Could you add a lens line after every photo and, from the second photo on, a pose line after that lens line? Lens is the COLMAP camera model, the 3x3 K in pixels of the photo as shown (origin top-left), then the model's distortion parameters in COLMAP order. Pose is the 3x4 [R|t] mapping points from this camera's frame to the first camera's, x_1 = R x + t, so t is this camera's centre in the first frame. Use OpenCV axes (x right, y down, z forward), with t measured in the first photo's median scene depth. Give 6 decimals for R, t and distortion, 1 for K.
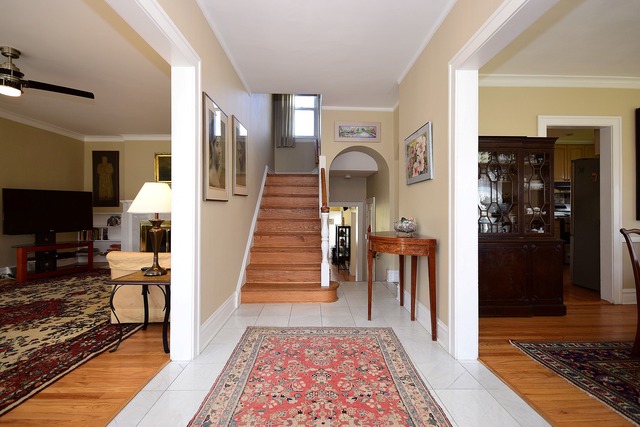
lens RADIAL K [[304.1, 0, 319.7], [0, 304.1, 211.9], [0, 0, 1]] dist [0.002789, -0.002089]
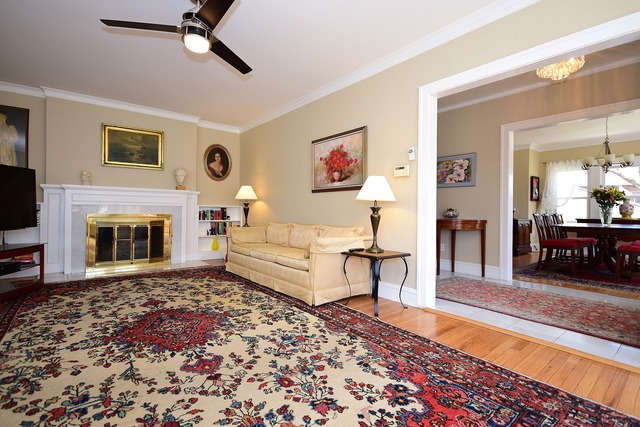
lens RADIAL K [[308.7, 0, 317.4], [0, 308.7, 212.4], [0, 0, 1]] dist [0.005625, -0.000843]
pose [[0.779967, 0.003255, 0.625813, -1.370372], [-0.007461, 0.999964, 0.004098, 0.042375], [-0.625777, -0.007866, 0.779963, 0.173312]]
